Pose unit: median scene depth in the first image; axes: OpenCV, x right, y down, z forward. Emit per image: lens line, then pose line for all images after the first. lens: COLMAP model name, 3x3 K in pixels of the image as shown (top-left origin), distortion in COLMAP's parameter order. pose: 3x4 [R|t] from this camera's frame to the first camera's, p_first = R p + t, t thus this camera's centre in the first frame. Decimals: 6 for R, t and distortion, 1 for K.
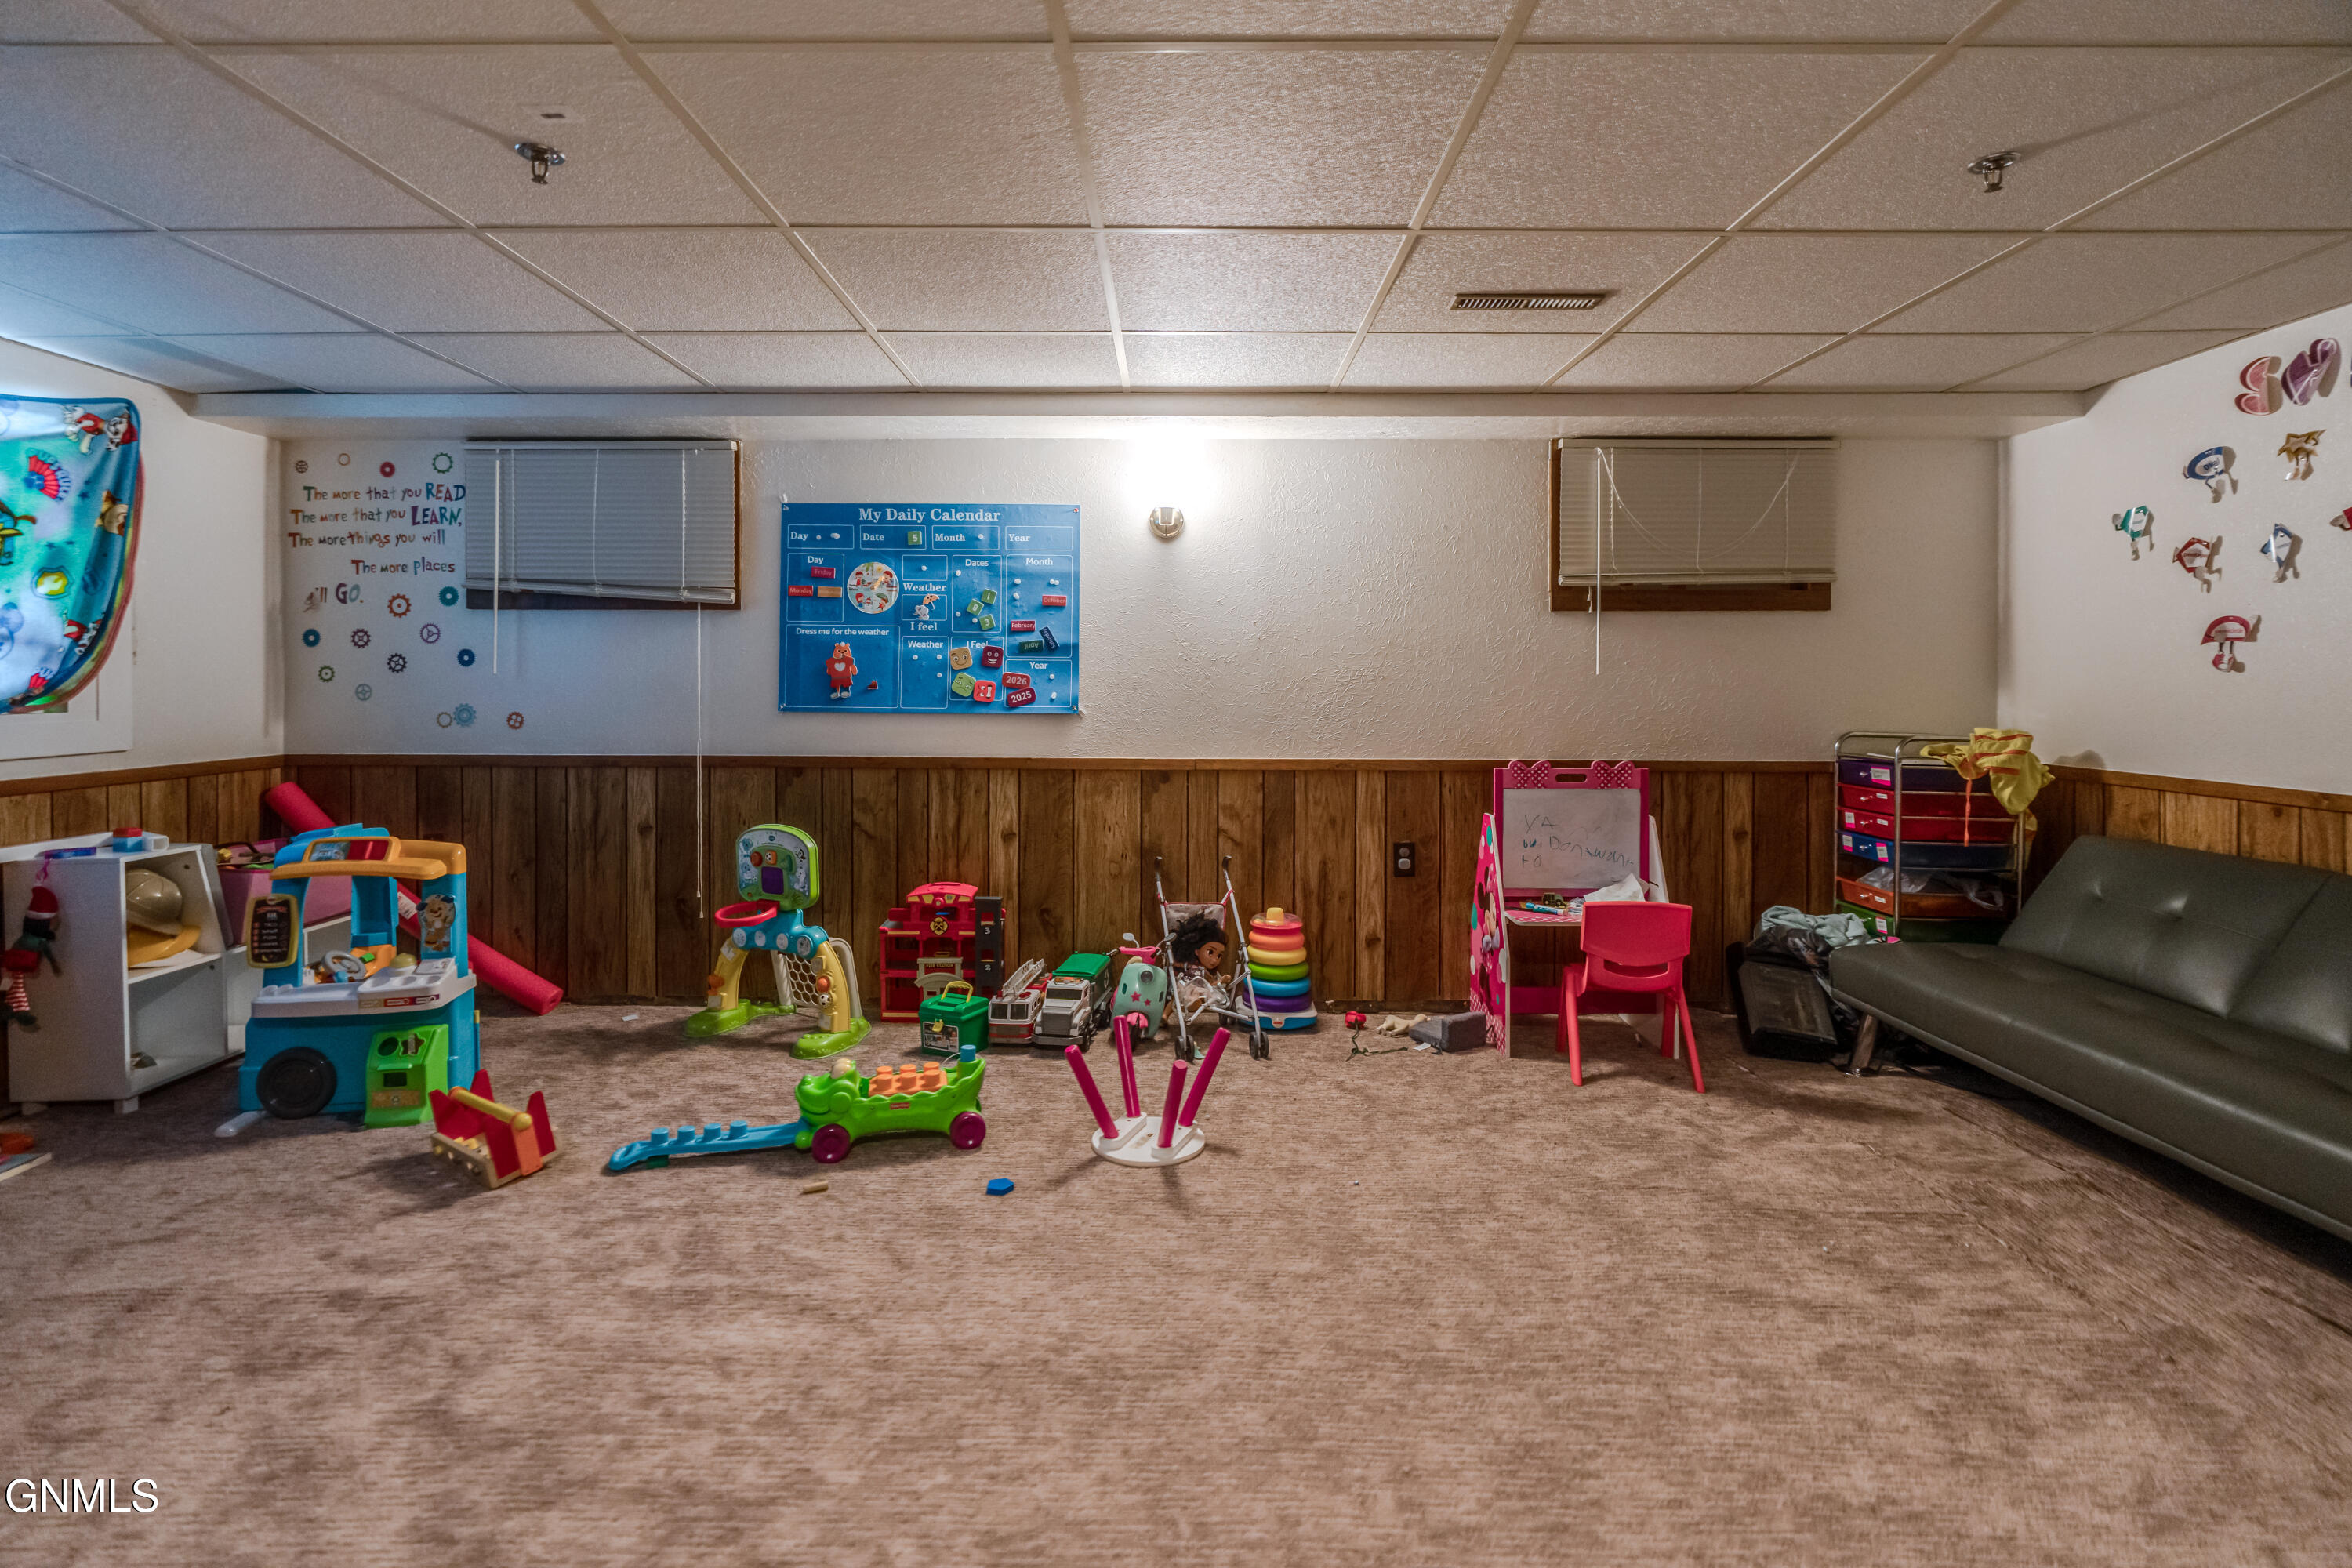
lens RADIAL K [[1060.3, 0, 1171.3], [0, 1060.3, 669.0], [0, 0, 1]] dist [-0.000650, 0.000057]
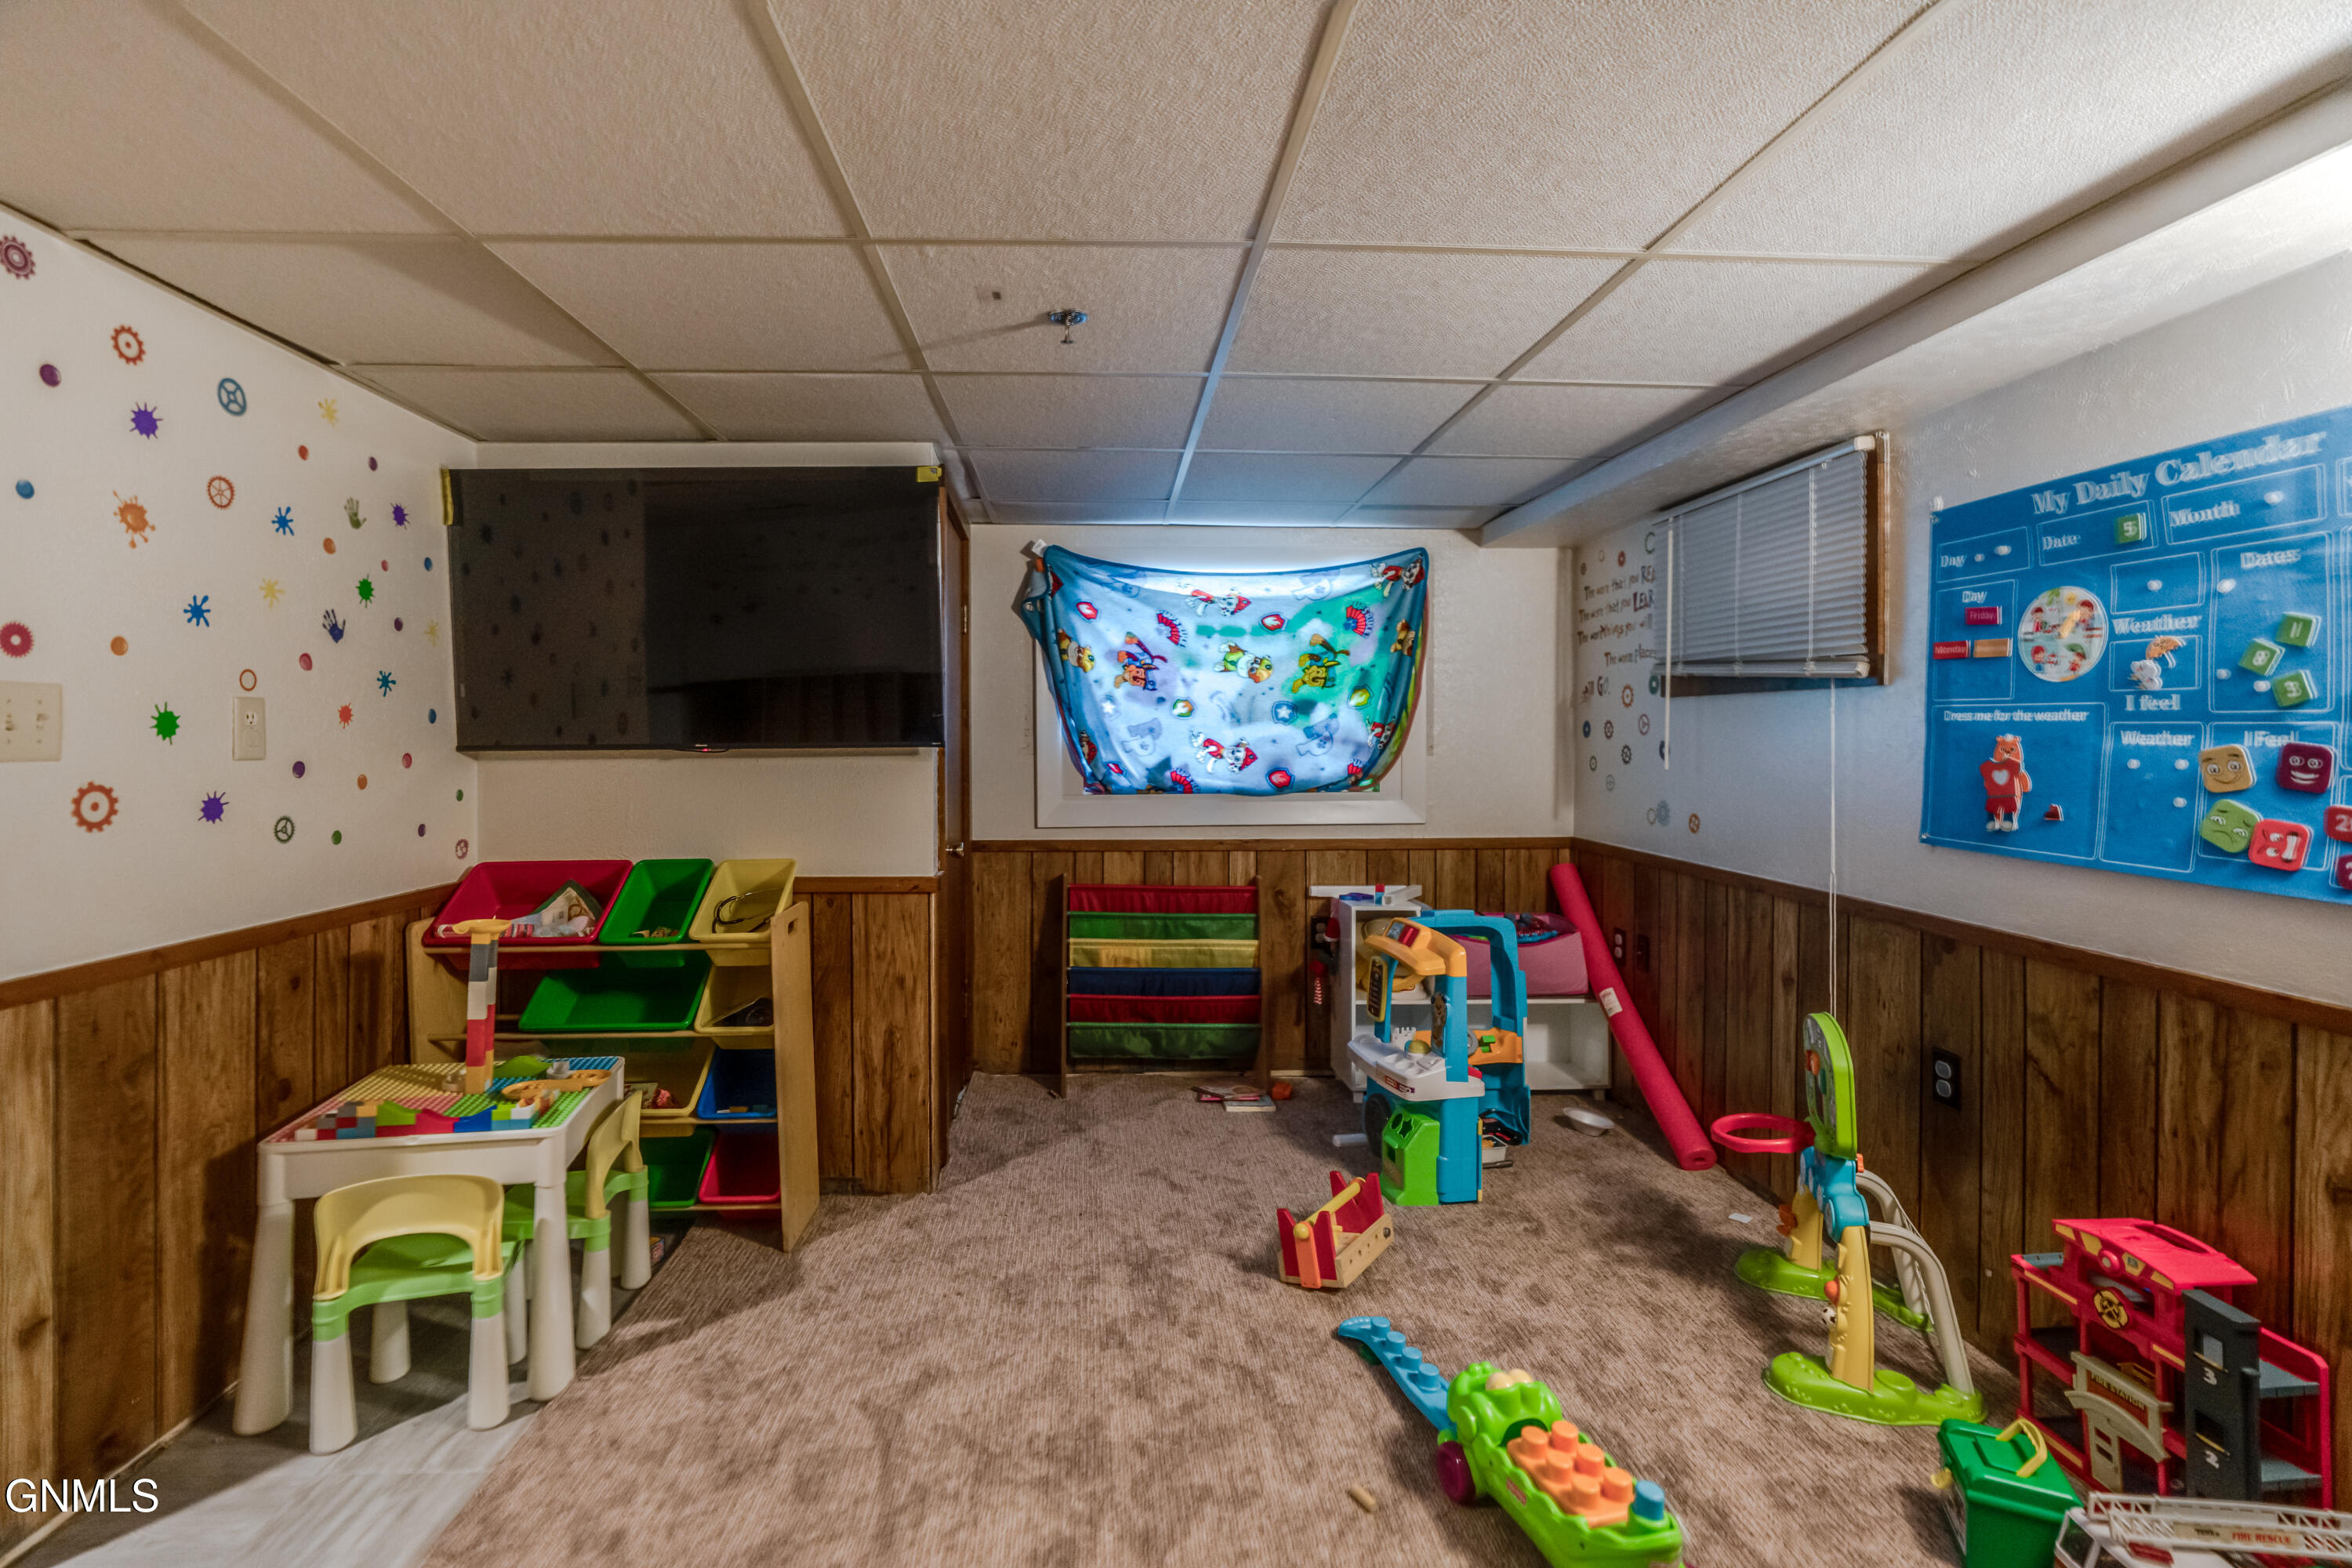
lens RADIAL K [[1114.2, 0, 1179.4], [0, 1114.2, 728.1], [0, 0, 1]] dist [-0.000417, 0.000136]
pose [[0.042582, -0.001518, -0.999092, 0.273327], [0.005645, 0.999983, -0.001279, -0.030322], [0.999077, -0.005585, 0.042590, 0.525274]]
